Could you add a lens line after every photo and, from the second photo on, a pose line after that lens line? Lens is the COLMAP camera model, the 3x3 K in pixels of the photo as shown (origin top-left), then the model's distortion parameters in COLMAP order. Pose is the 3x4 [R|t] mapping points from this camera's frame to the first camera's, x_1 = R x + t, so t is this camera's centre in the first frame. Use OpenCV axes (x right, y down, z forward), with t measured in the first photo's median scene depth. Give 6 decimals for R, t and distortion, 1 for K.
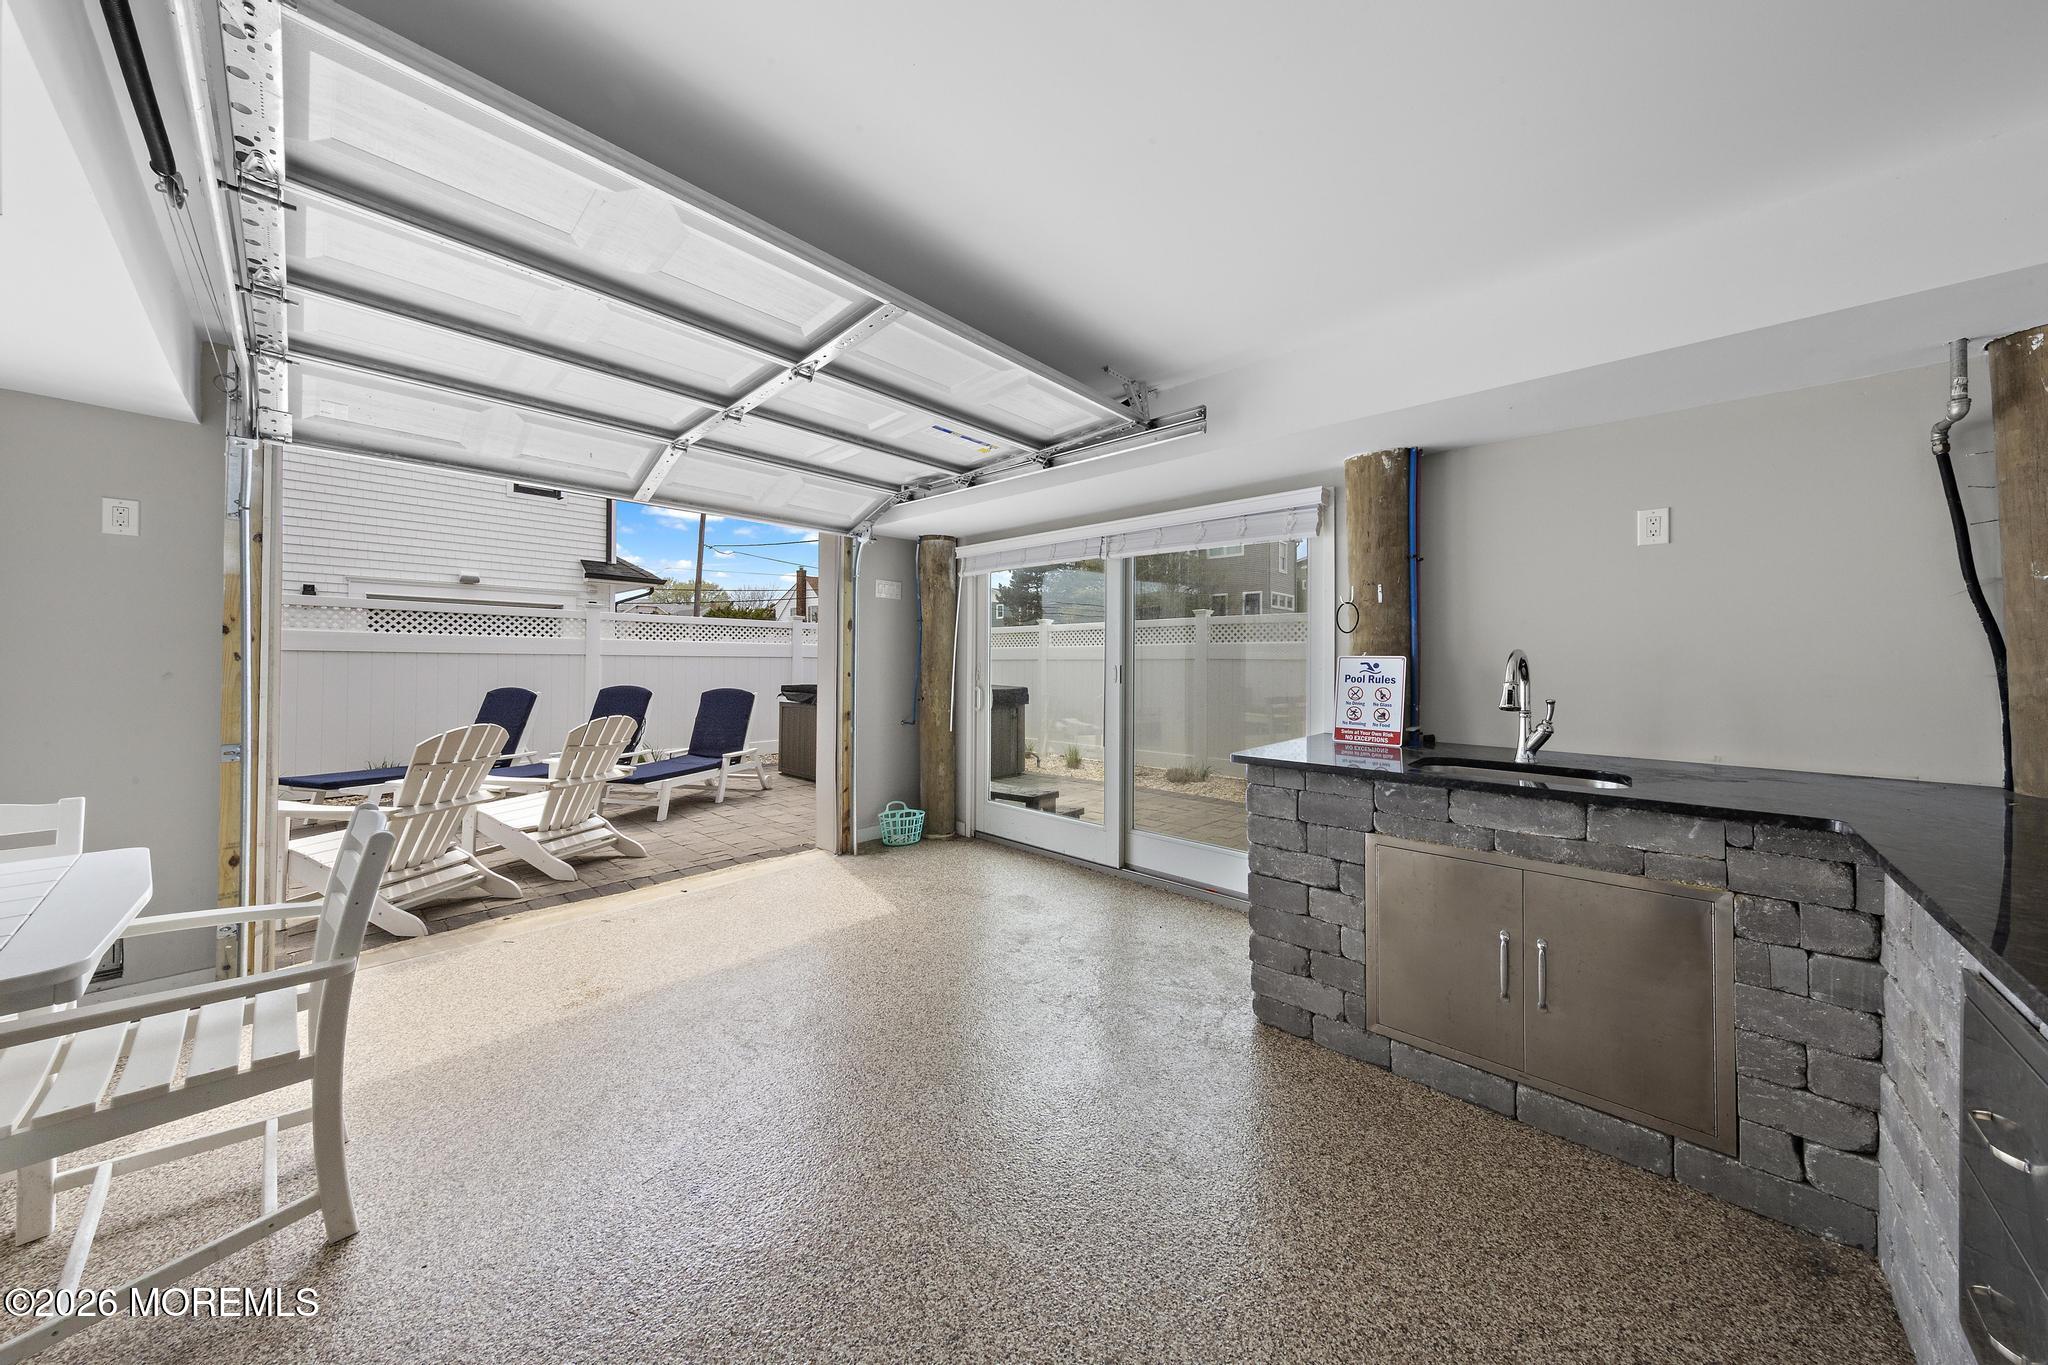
lens RADIAL K [[671.7, 0, 1023.6], [0, 671.7, 669.7], [0, 0, 1]] dist [0.001368, -0.000024]
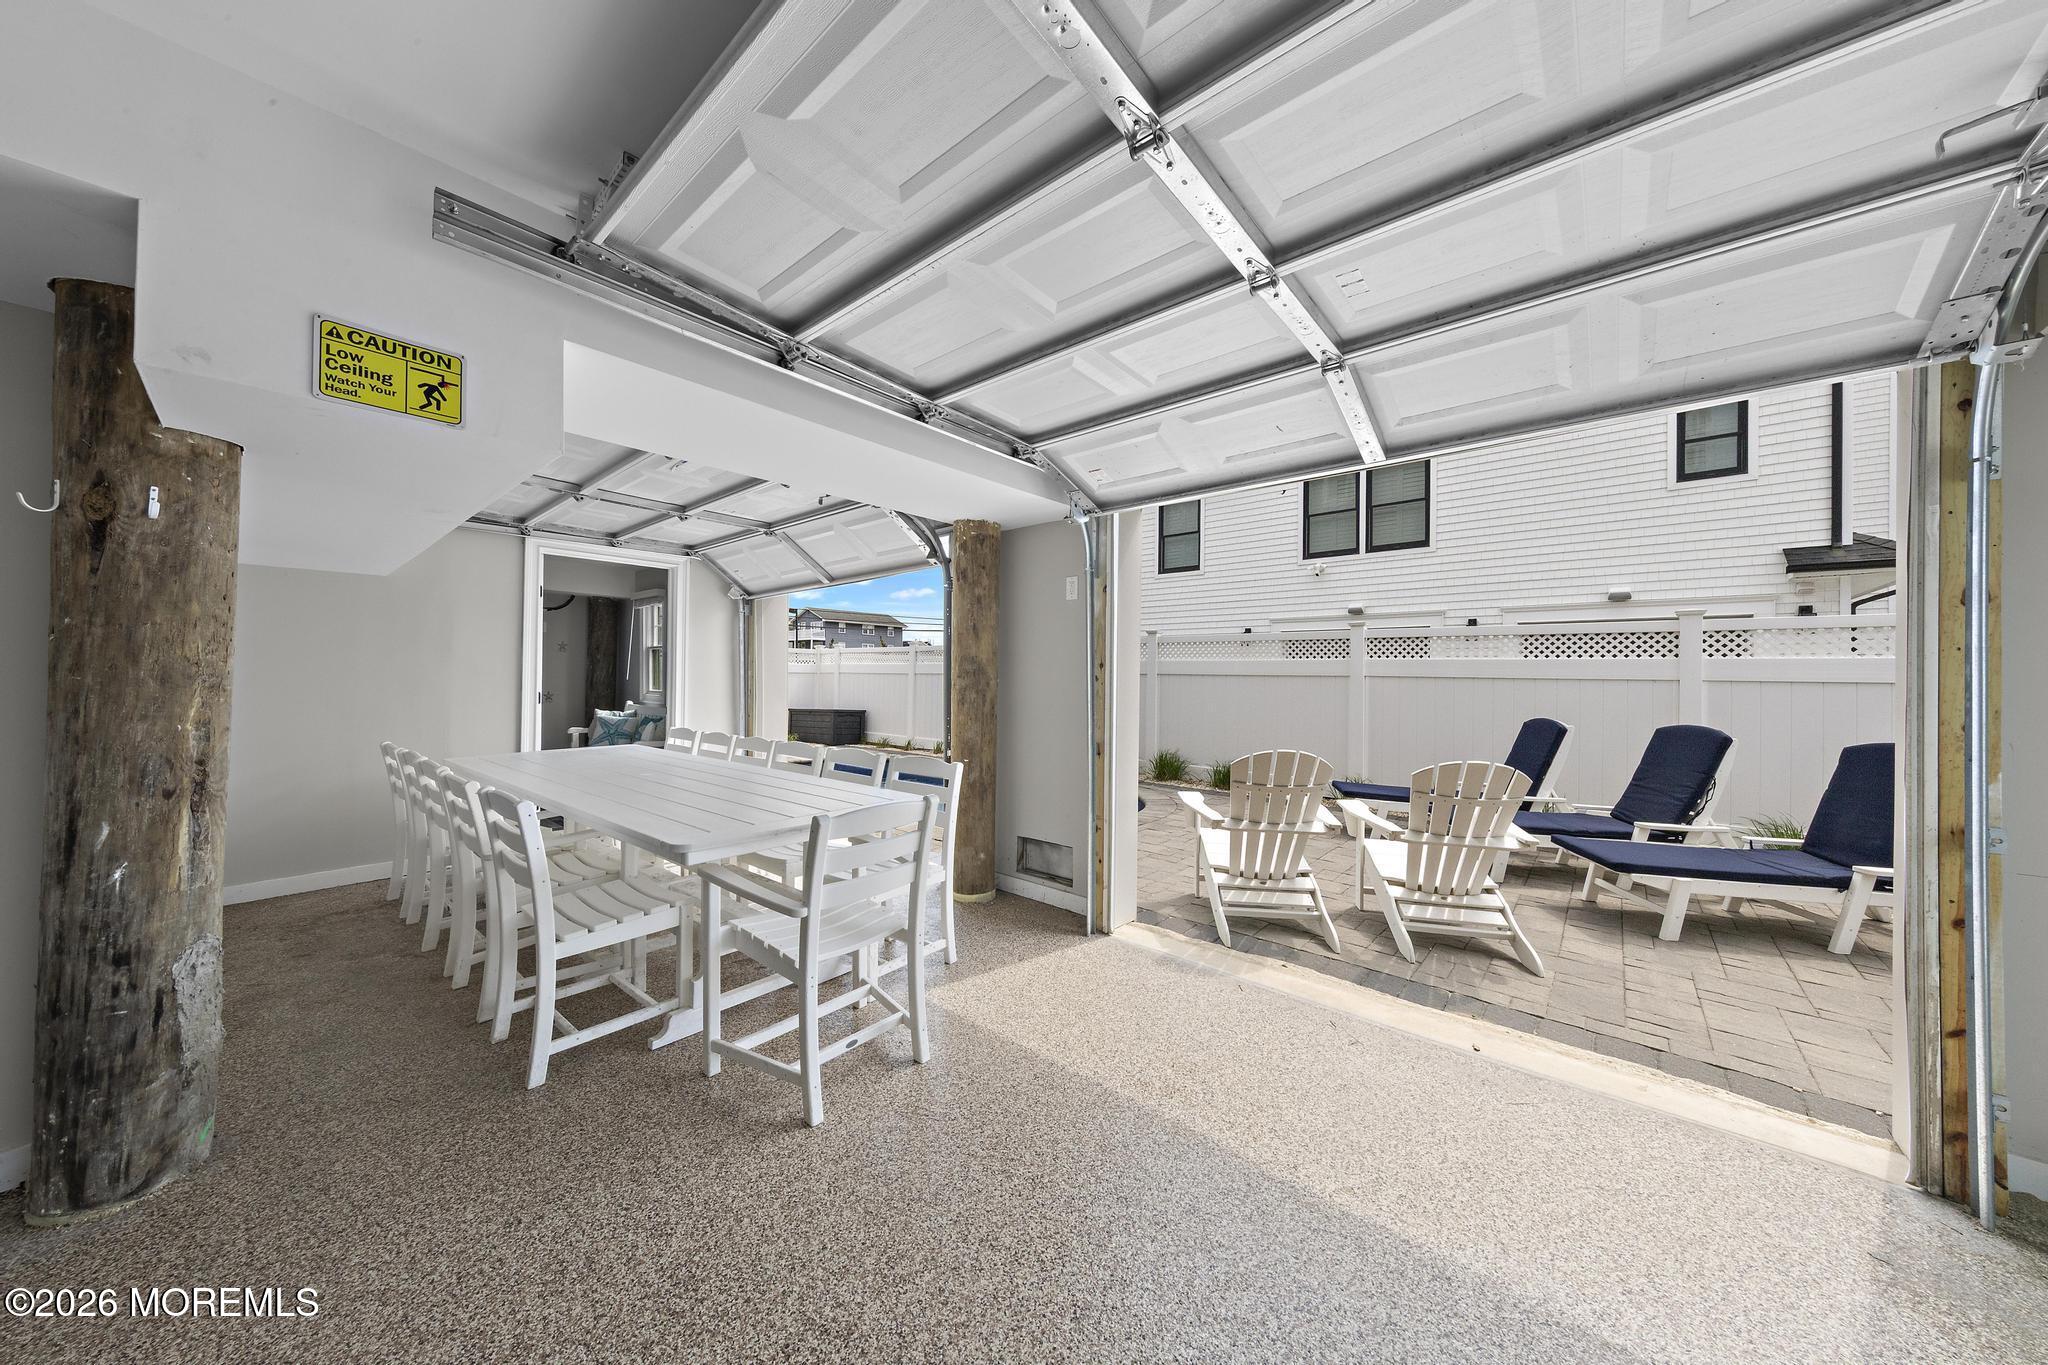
lens RADIAL K [[671.7, 0, 1023.6], [0, 671.7, 669.7], [0, 0, 1]] dist [0.001368, -0.000024]
pose [[0.027555, -0.013755, -0.999526, 0.126701], [-0.026315, 0.999549, -0.014481, -0.008311], [0.999274, 0.026701, 0.027181, 0.558032]]
